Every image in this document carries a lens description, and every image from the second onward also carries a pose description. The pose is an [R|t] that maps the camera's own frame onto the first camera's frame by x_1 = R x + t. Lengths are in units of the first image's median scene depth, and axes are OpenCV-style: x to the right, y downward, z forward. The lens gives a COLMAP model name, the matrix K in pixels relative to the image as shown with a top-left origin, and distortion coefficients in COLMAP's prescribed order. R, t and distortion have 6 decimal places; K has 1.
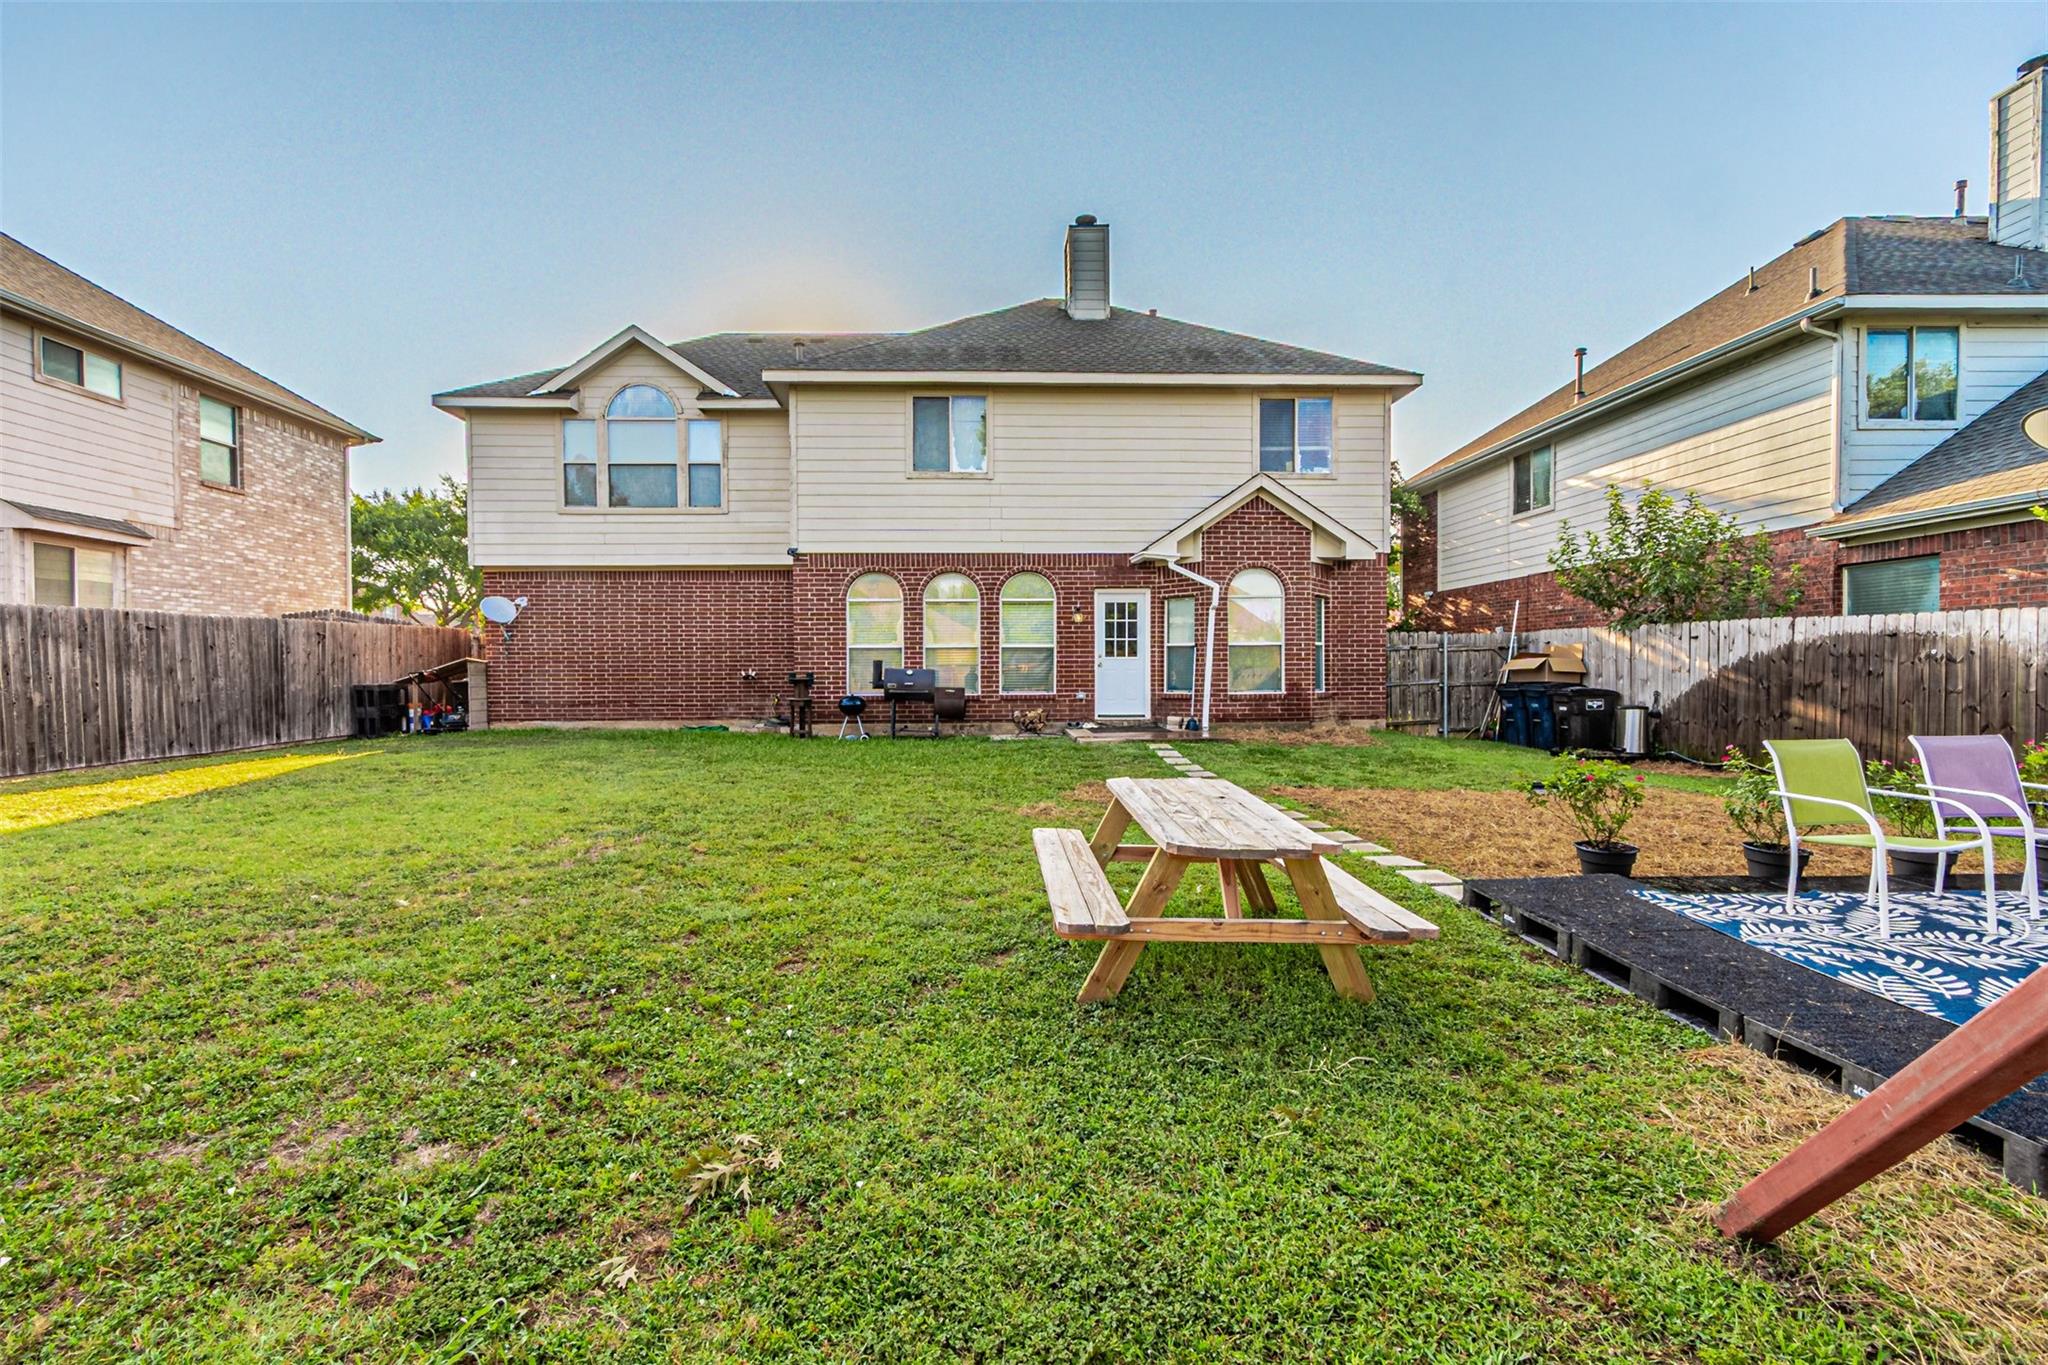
lens RADIAL K [[885.9, 0, 994.8], [0, 885.9, 681.0], [0, 0, 1]] dist [0.002129, 0.001022]
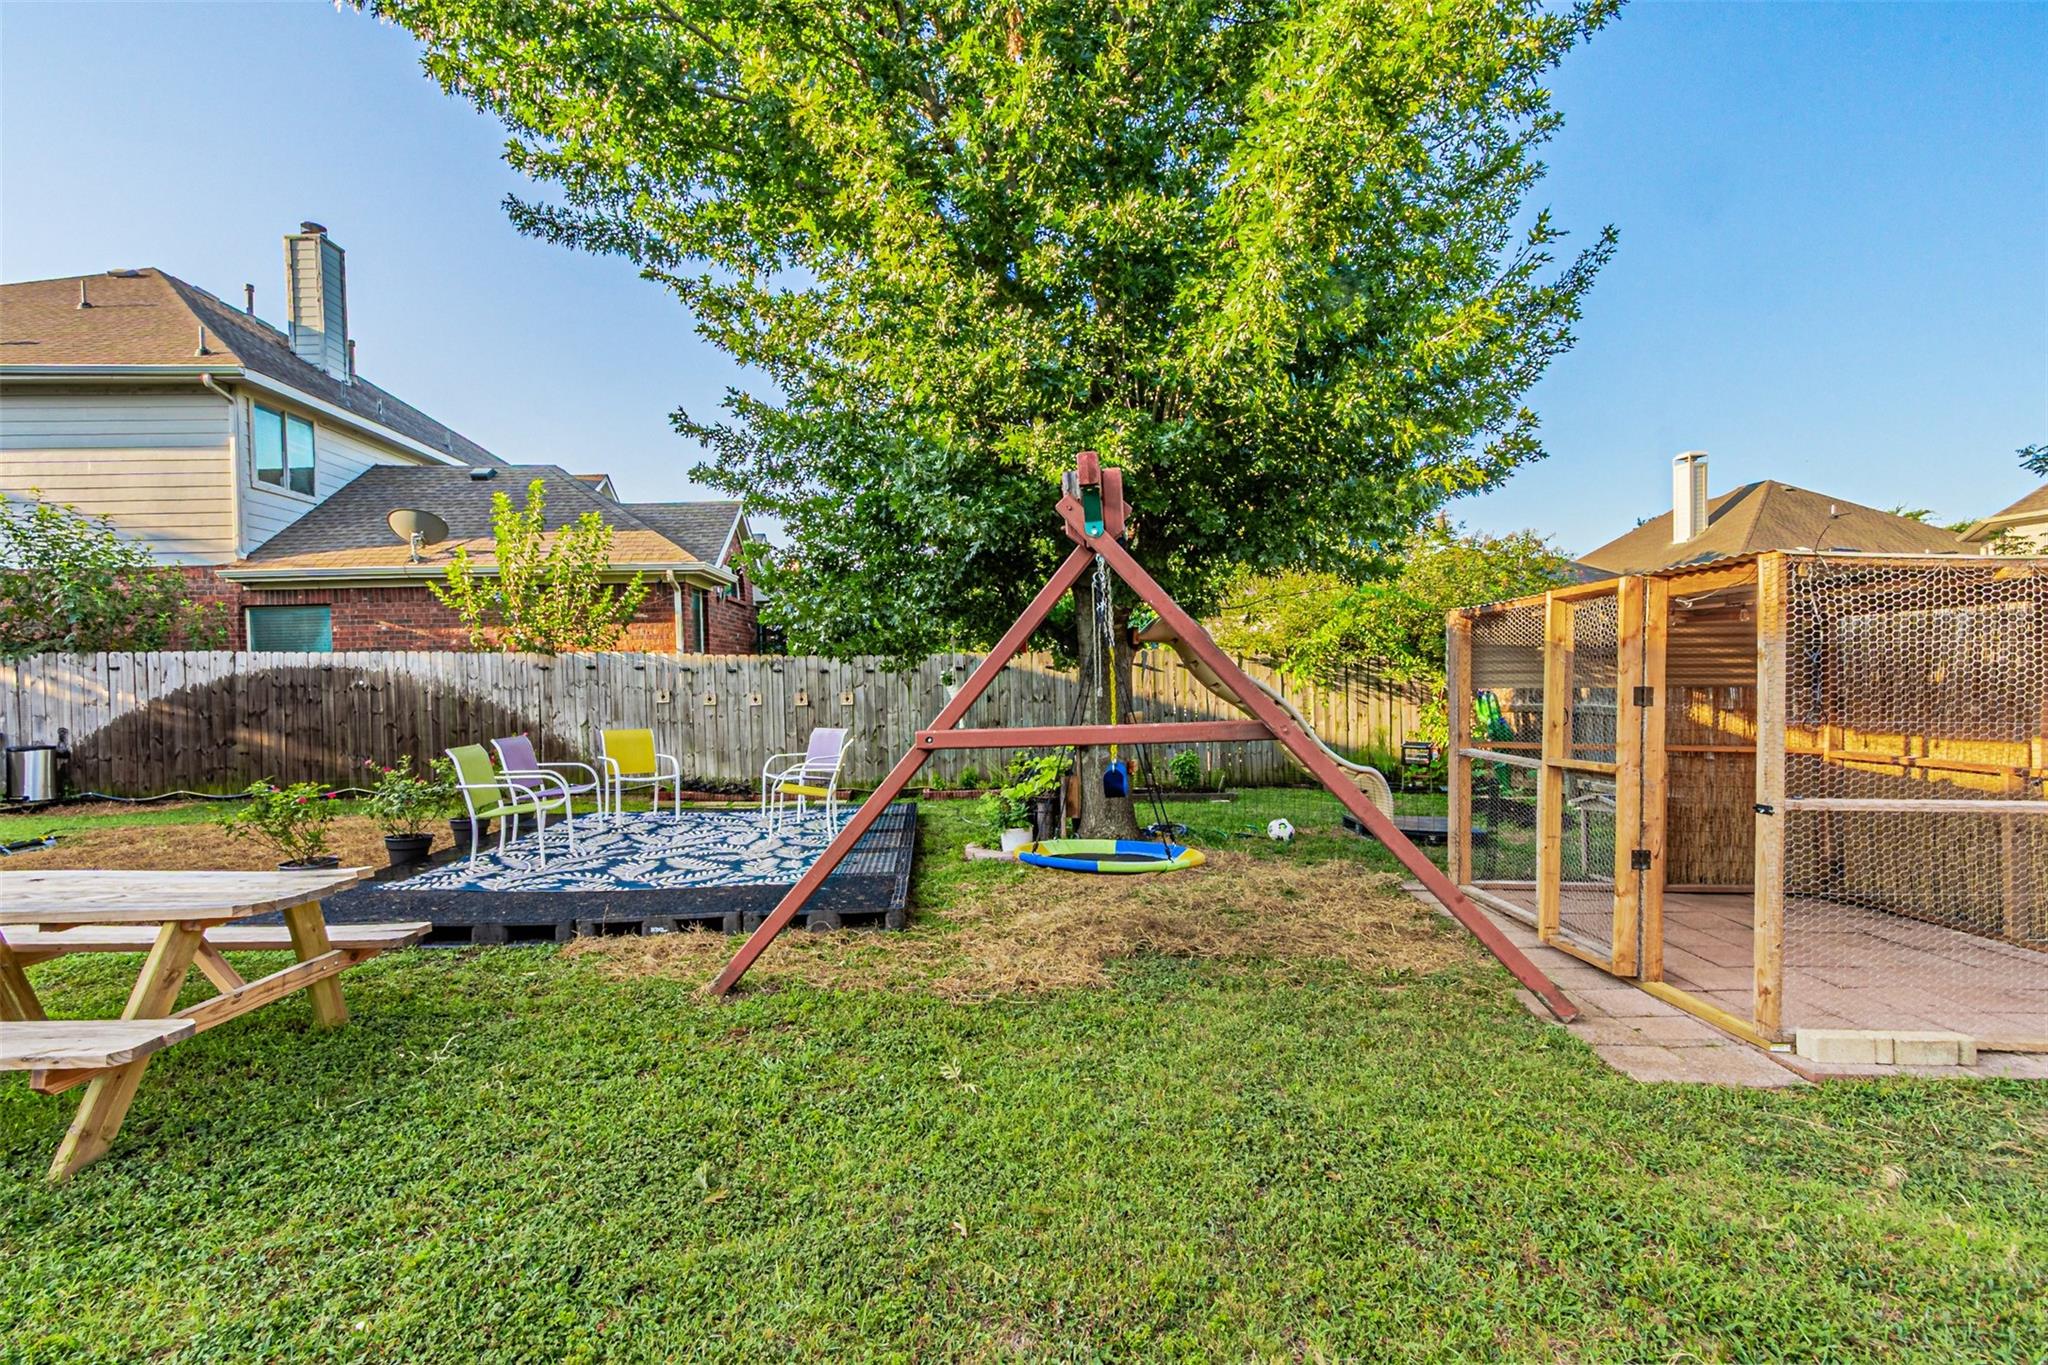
lens RADIAL K [[886.9, 0, 1006.5], [0, 886.9, 669.8], [0, 0, 1]] dist [0.000183, 0.000118]
pose [[-0.020733, 0.011578, 0.999718, -0.182346], [0.037215, 0.999249, -0.010800, -0.002459], [-0.999092, 0.036981, -0.021149, 0.071266]]
